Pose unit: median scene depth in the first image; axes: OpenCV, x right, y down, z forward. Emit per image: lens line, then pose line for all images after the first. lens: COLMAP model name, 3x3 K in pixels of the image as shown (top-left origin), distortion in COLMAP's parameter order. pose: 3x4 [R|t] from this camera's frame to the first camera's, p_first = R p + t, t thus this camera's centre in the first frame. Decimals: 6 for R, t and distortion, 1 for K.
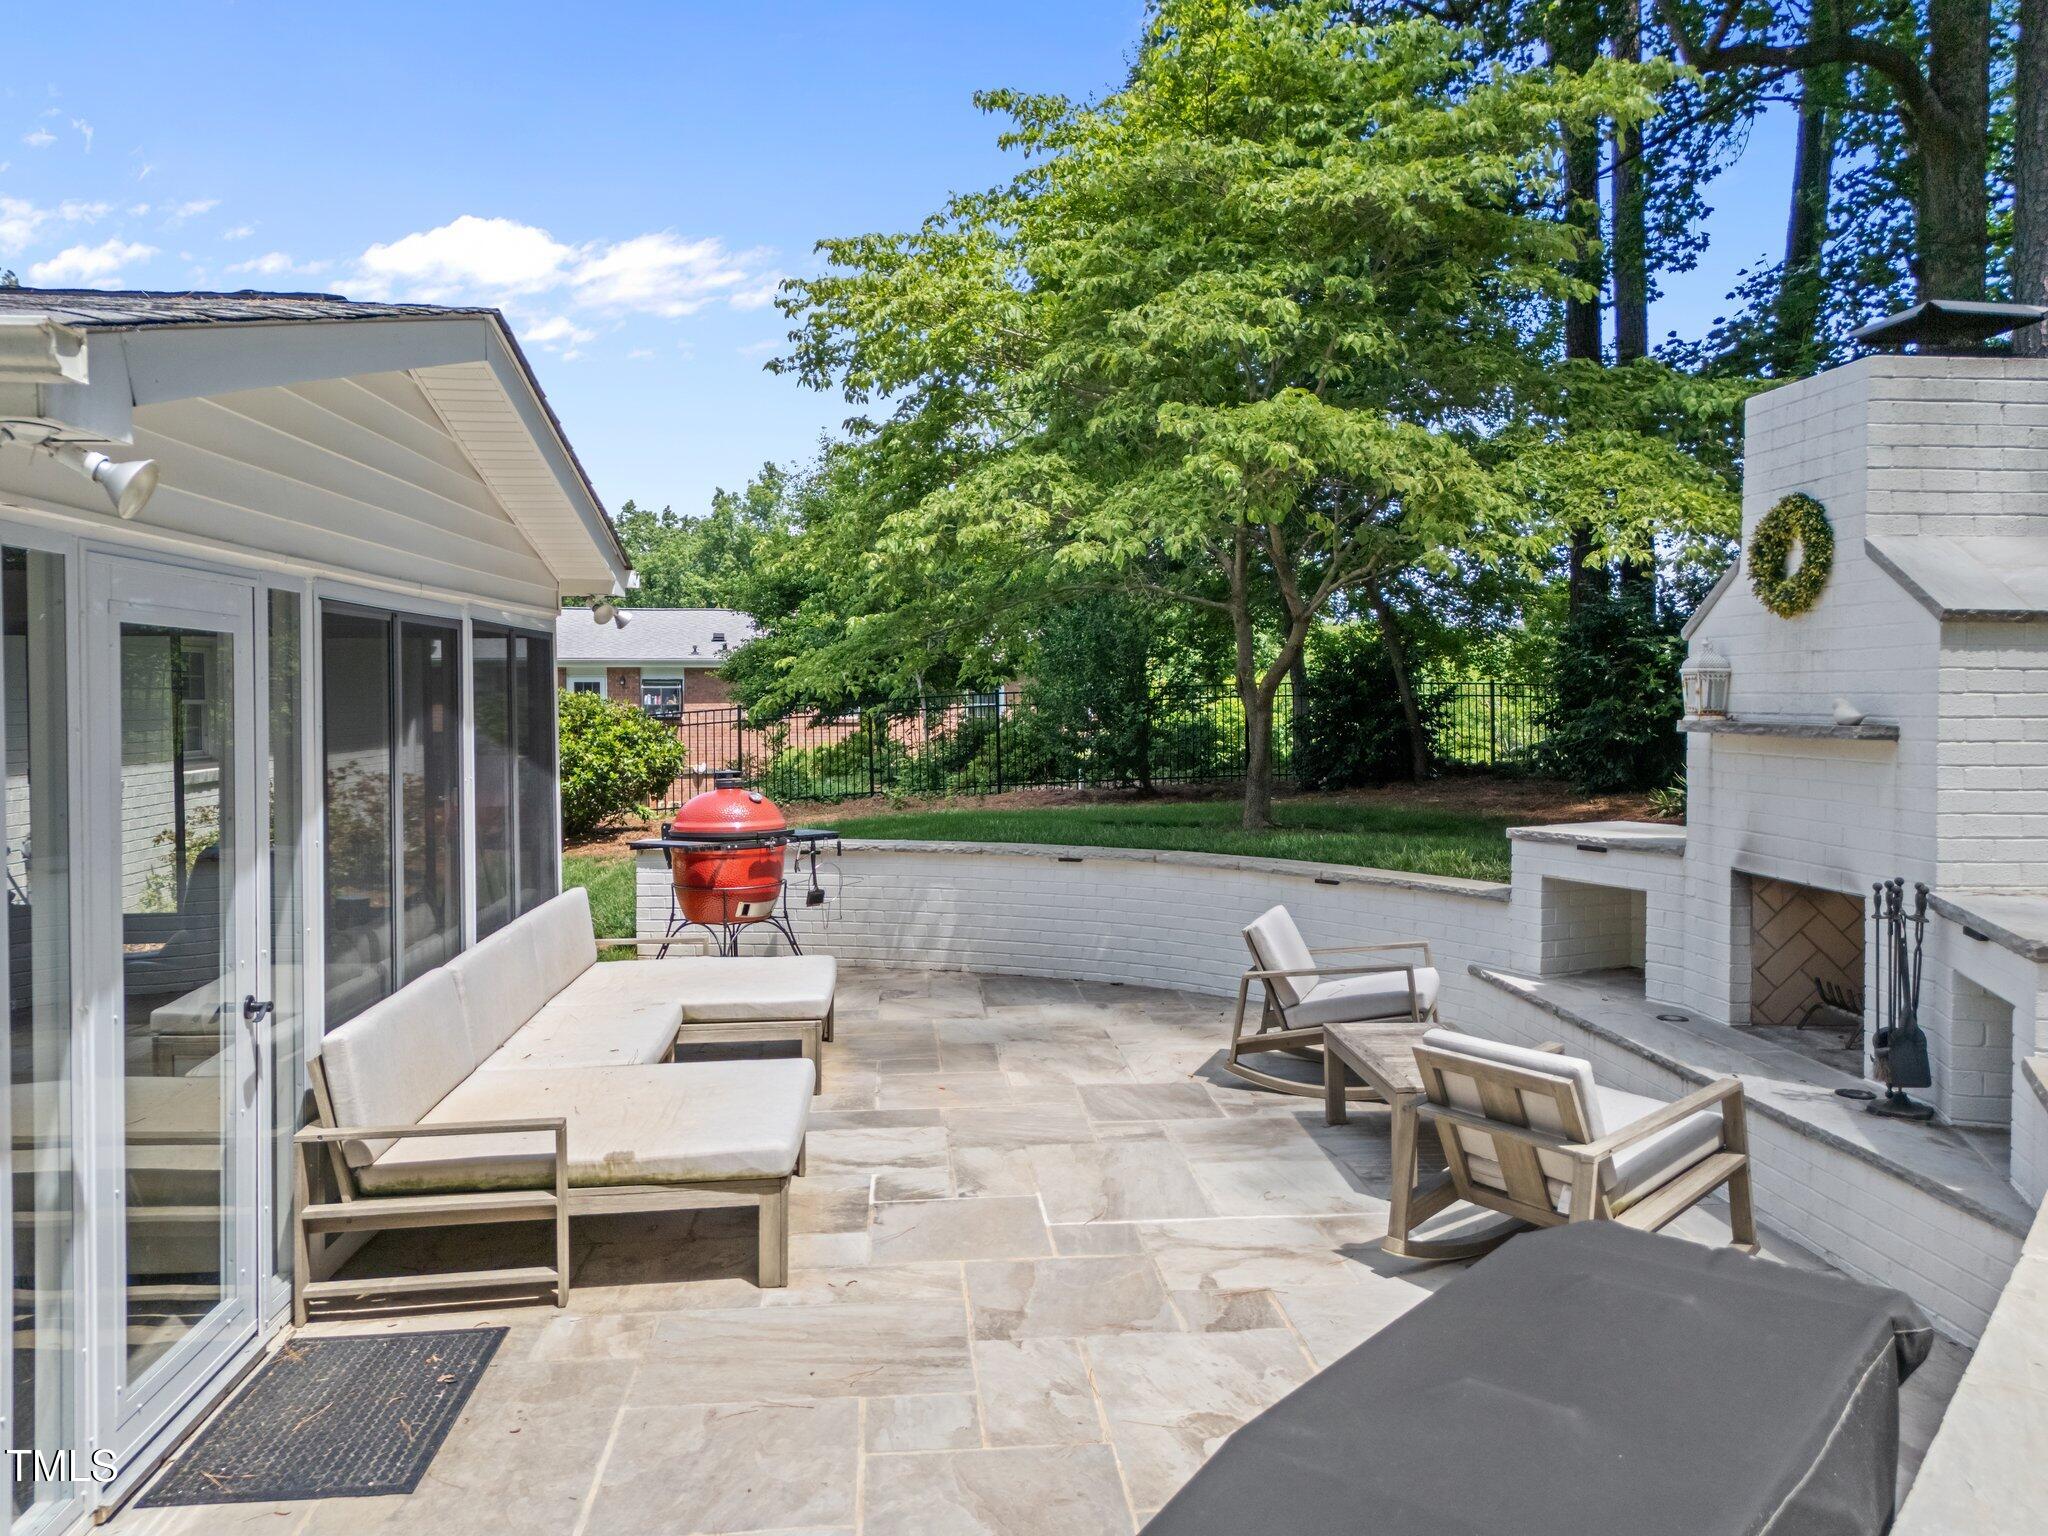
lens RADIAL K [[1494.0, 0, 1012.9], [0, 1494.0, 738.7], [0, 0, 1]] dist [0.065800, -0.054381]
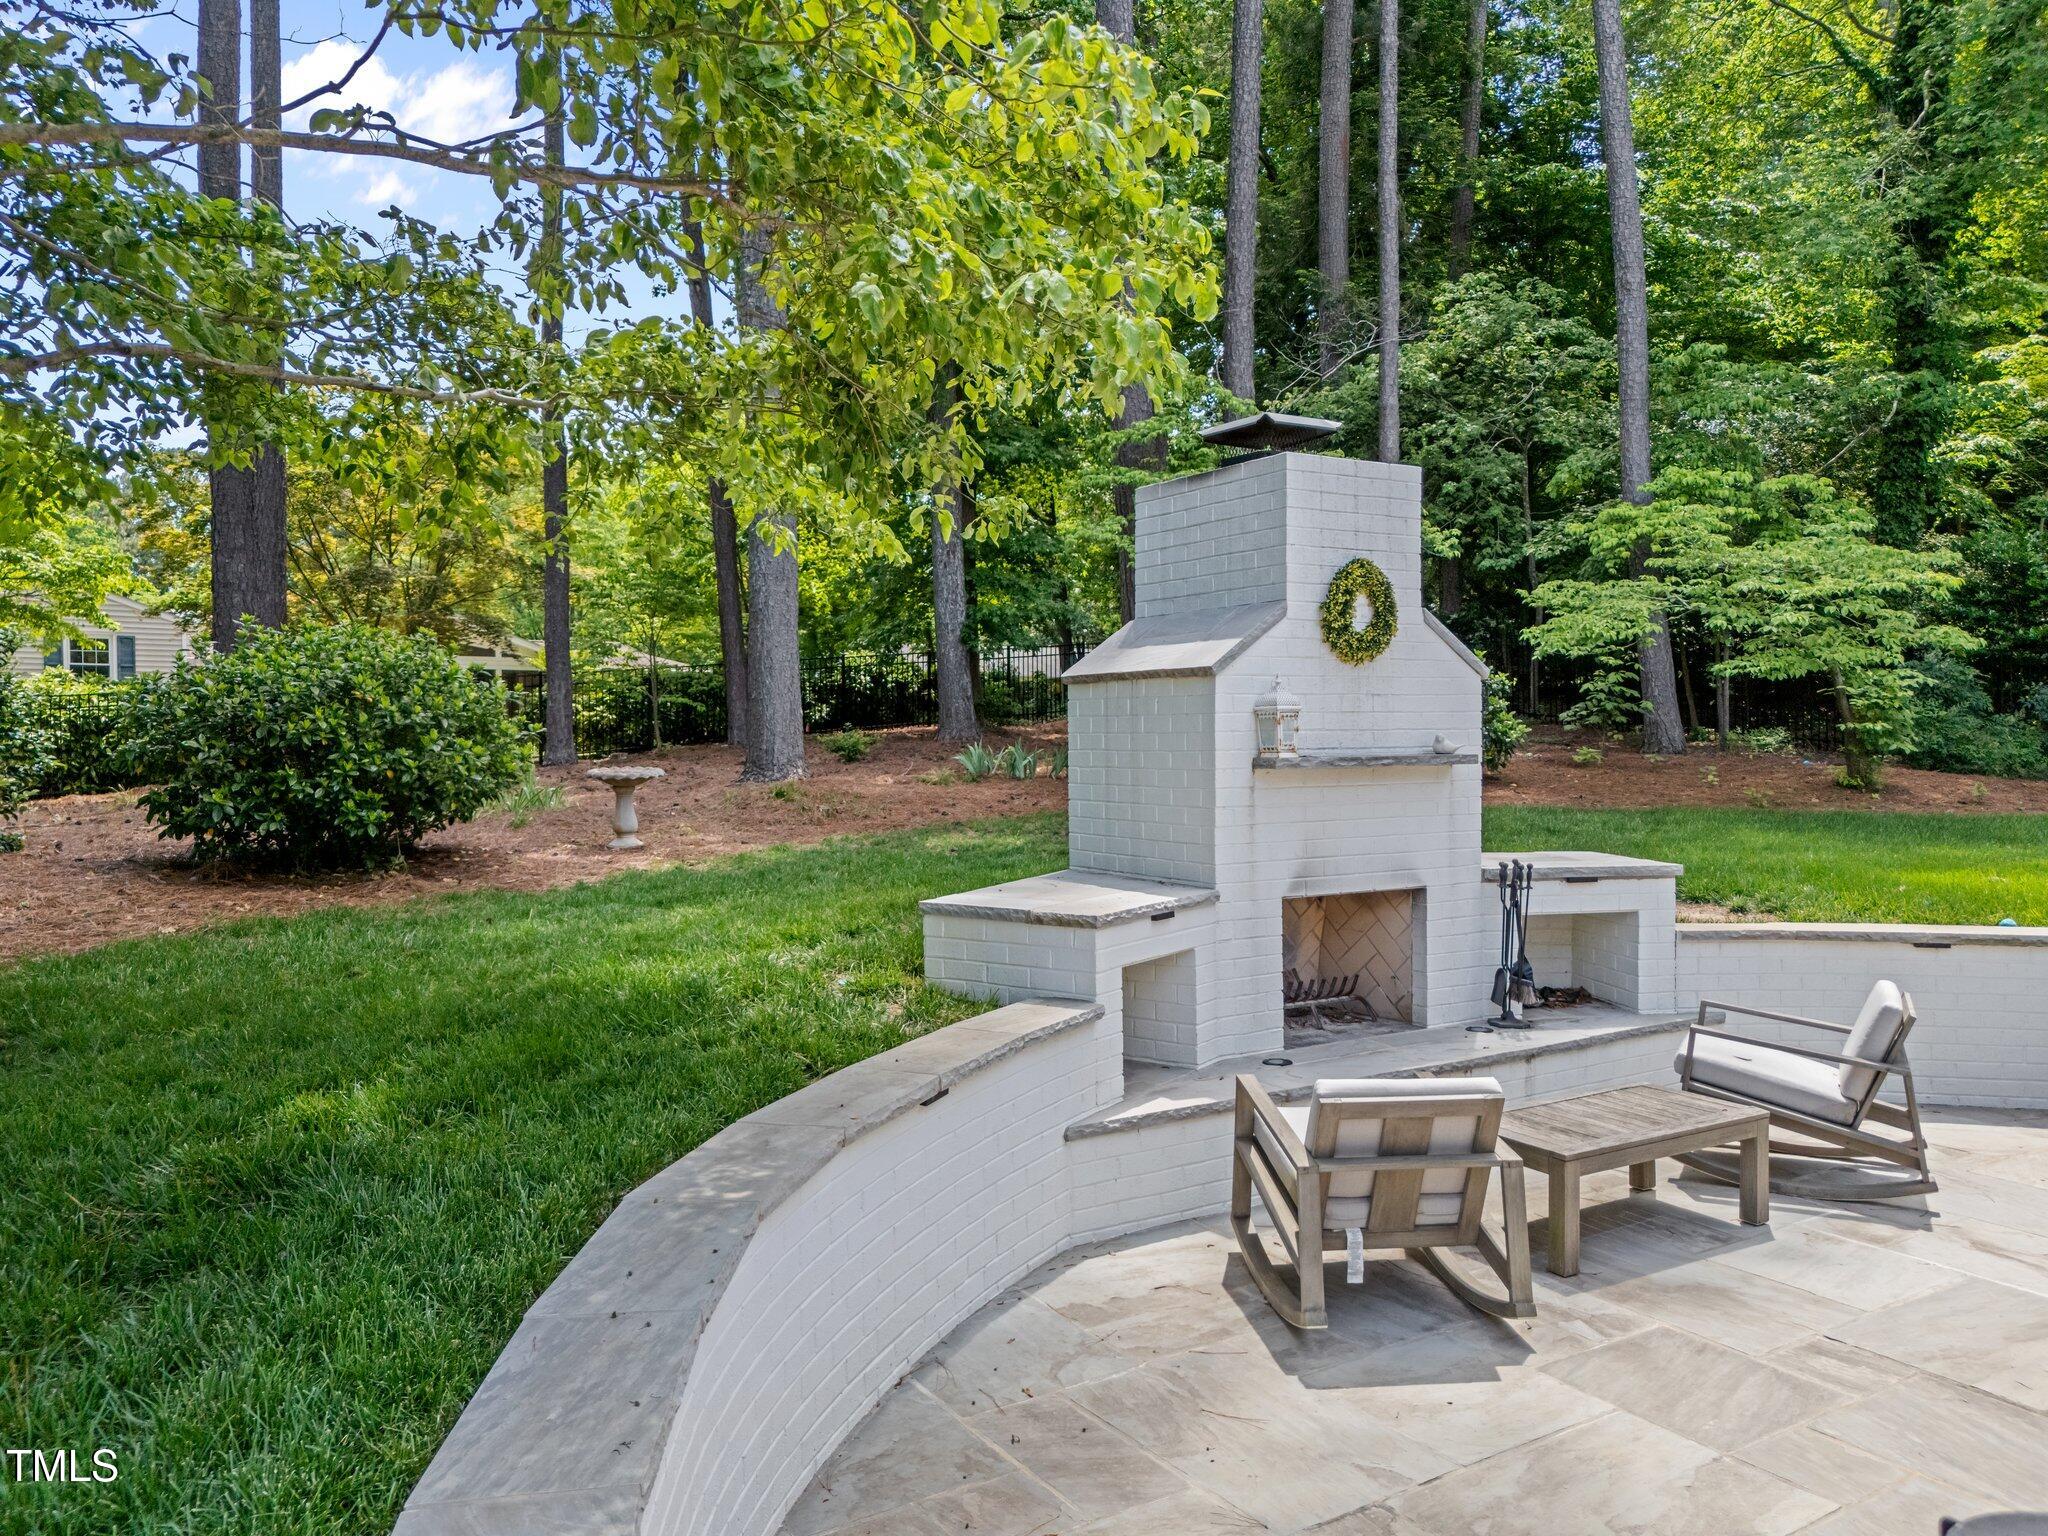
lens RADIAL K [[1494.0, 0, 1030.6], [0, 1494.0, 764.4], [0, 0, 1]] dist [0.065800, -0.054381]
pose [[-0.469768, -0.011473, 0.882715, -0.342432], [0.033318, 0.998973, 0.030716, -0.042490], [-0.882161, 0.043839, -0.468903, 1.574381]]
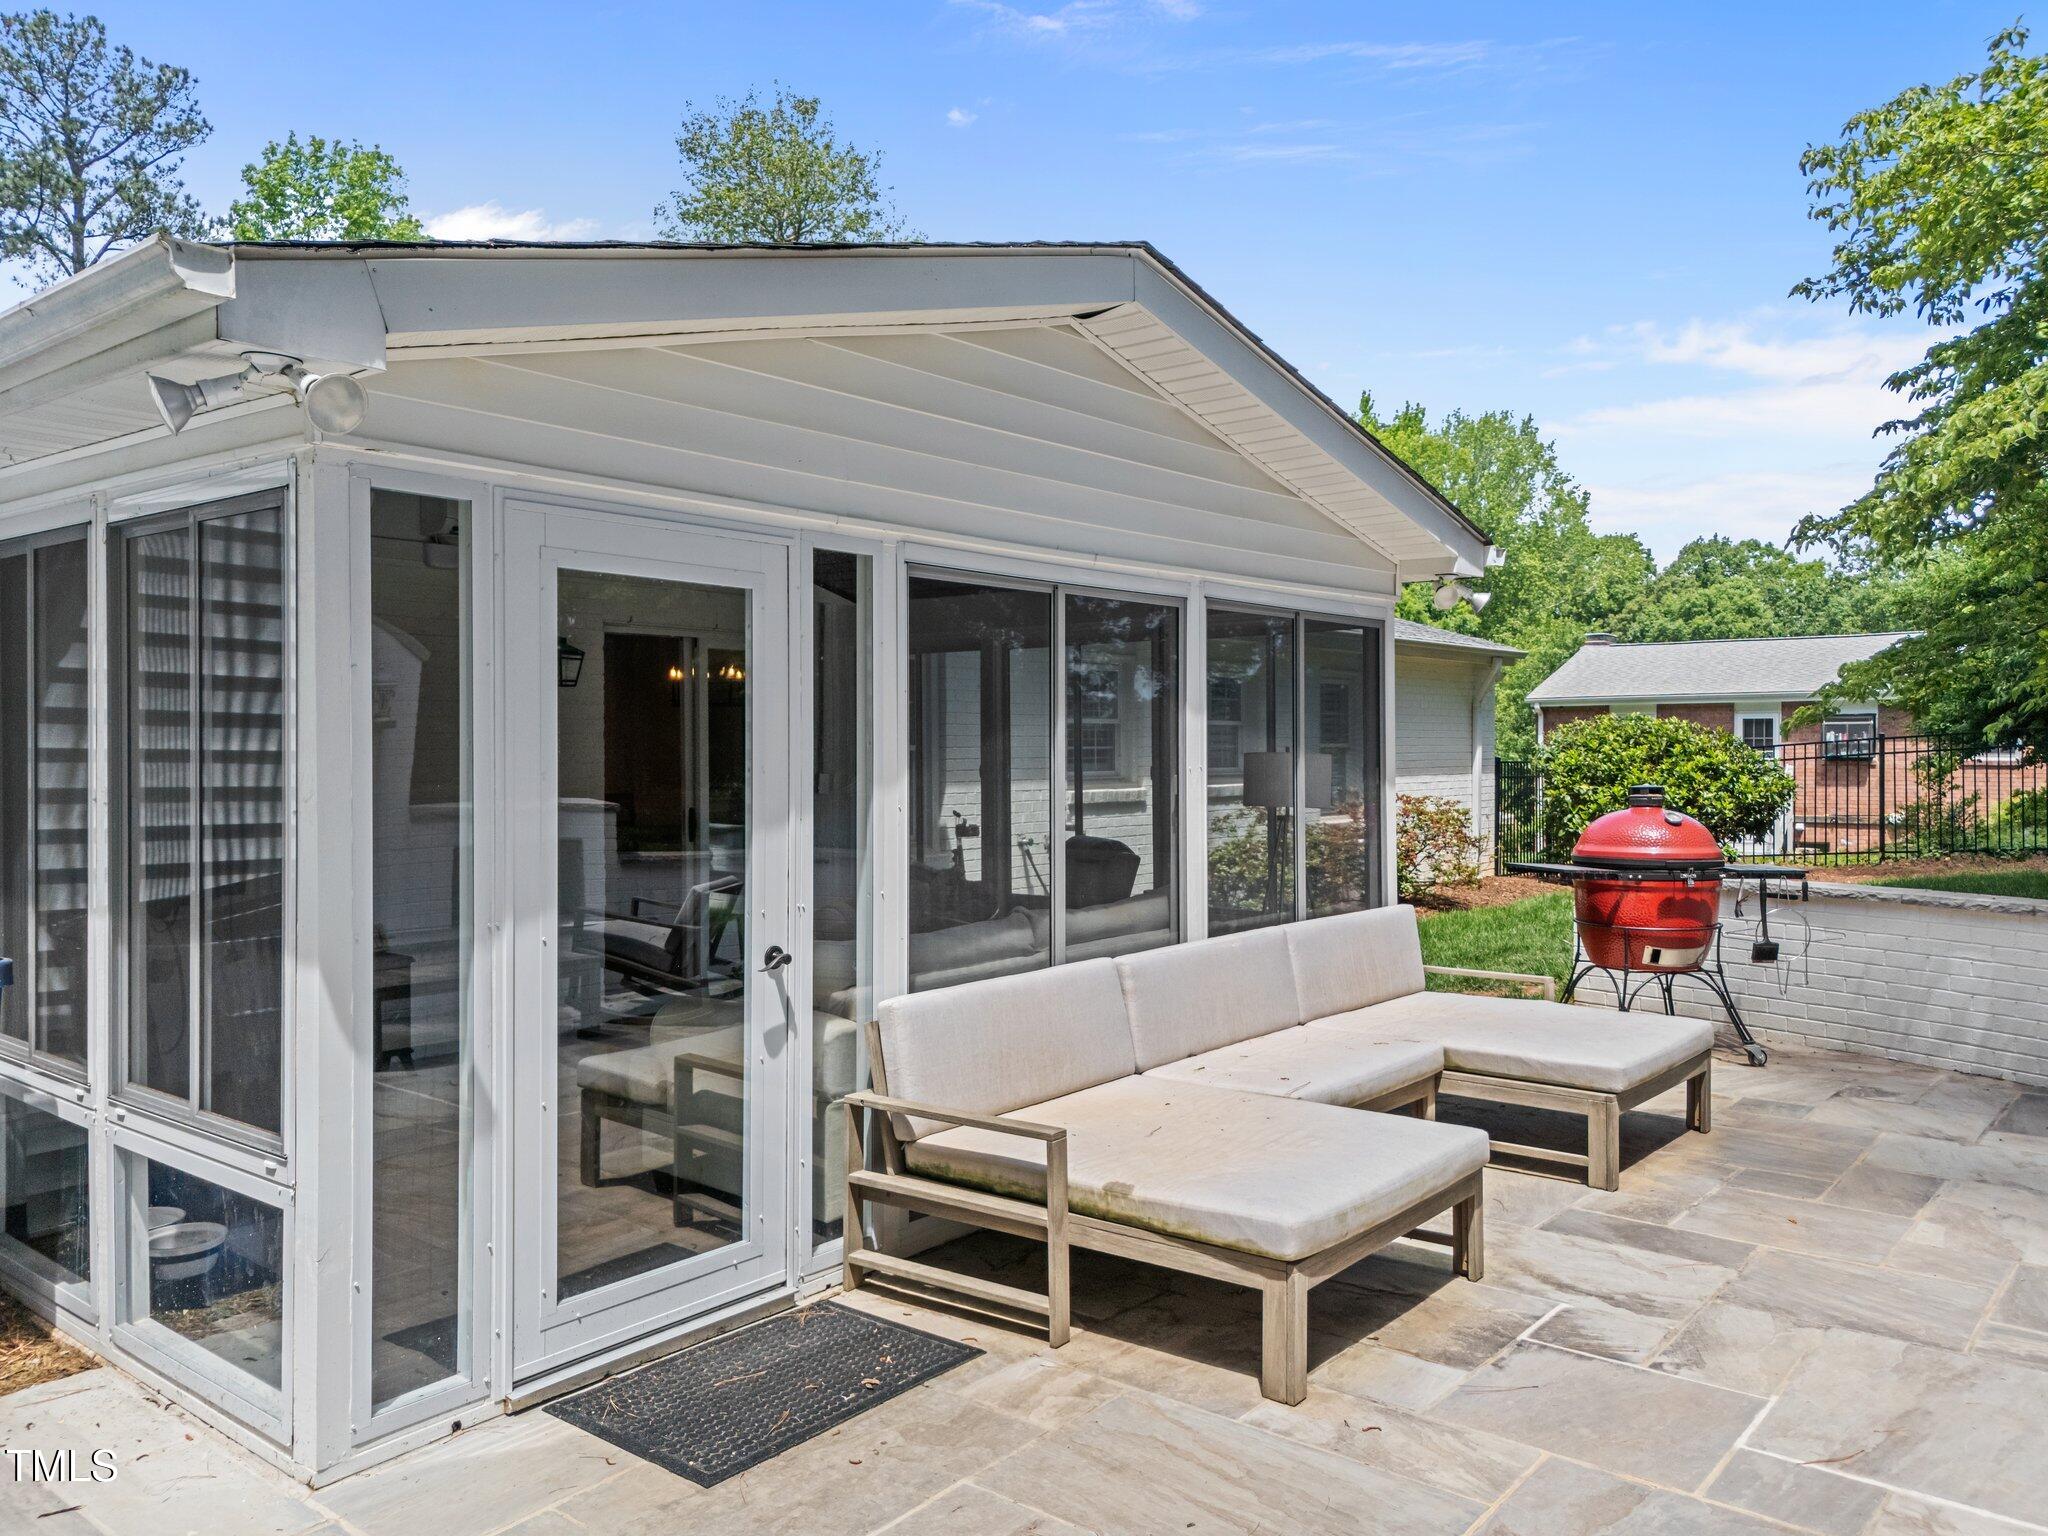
lens RADIAL K [[1494.0, 0, 1032.9], [0, 1494.0, 769.8], [0, 0, 1]] dist [0.065800, -0.054381]
pose [[0.719670, 0.009713, -0.694248, 0.203190], [-0.018314, 0.999820, -0.004996, 0.033469], [0.694075, 0.016311, 0.719718, 0.251503]]
